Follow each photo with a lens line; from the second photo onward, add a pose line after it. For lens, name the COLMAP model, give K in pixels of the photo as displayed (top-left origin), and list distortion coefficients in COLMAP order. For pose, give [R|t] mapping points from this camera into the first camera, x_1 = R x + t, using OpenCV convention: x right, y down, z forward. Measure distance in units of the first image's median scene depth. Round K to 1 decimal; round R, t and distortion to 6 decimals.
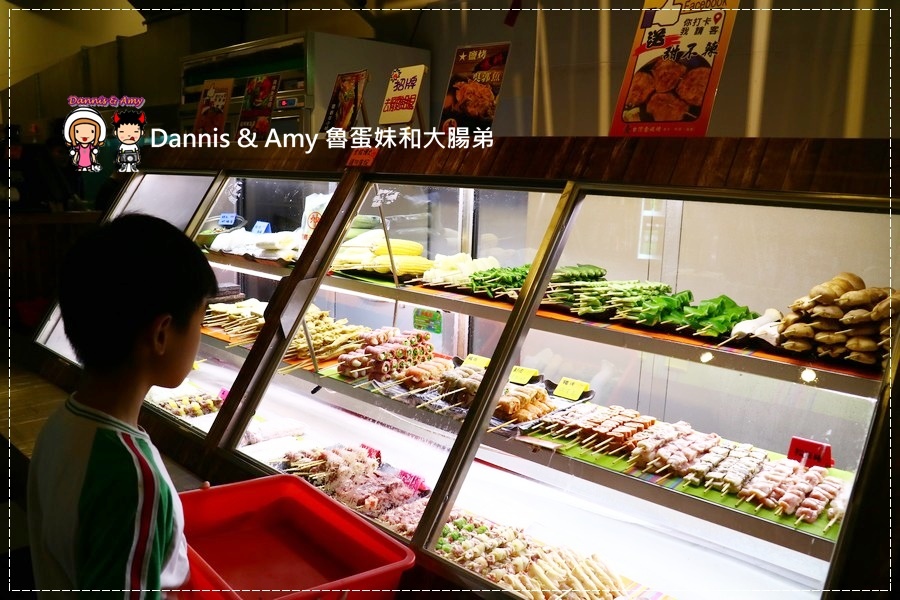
lens RADIAL K [[756.8, 0, 449.4], [0, 756.8, 300.8], [0, 0, 1]] dist [-0.131127, 0.075169]
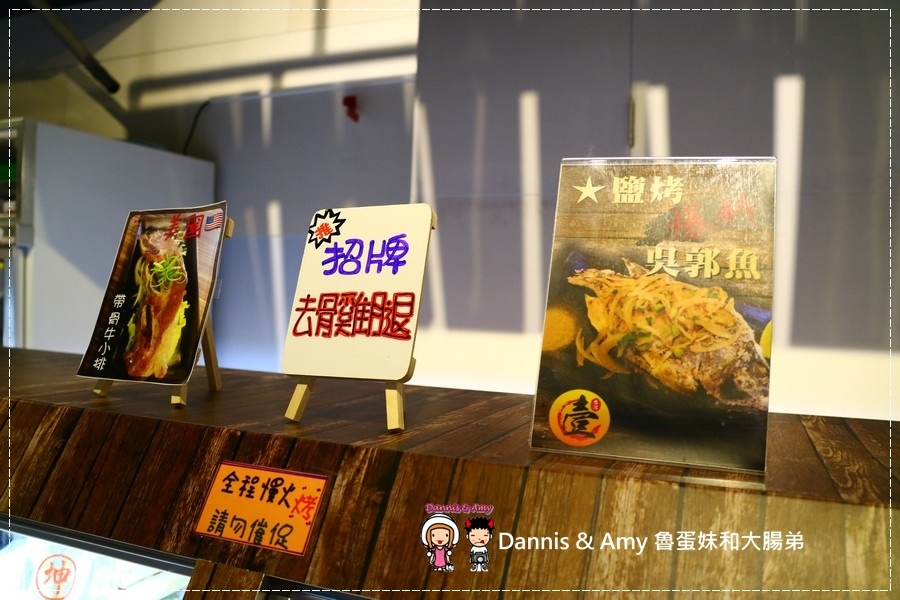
lens RADIAL K [[756.8, 0, 450.1], [0, 756.8, 300.6], [0, 0, 1]] dist [-0.131127, 0.075169]
pose [[0.935177, 0.000371, 0.354180, -0.141362], [0.052953, 0.988614, -0.140850, -0.215361], [-0.350199, 0.150475, 0.924509, 0.660114]]
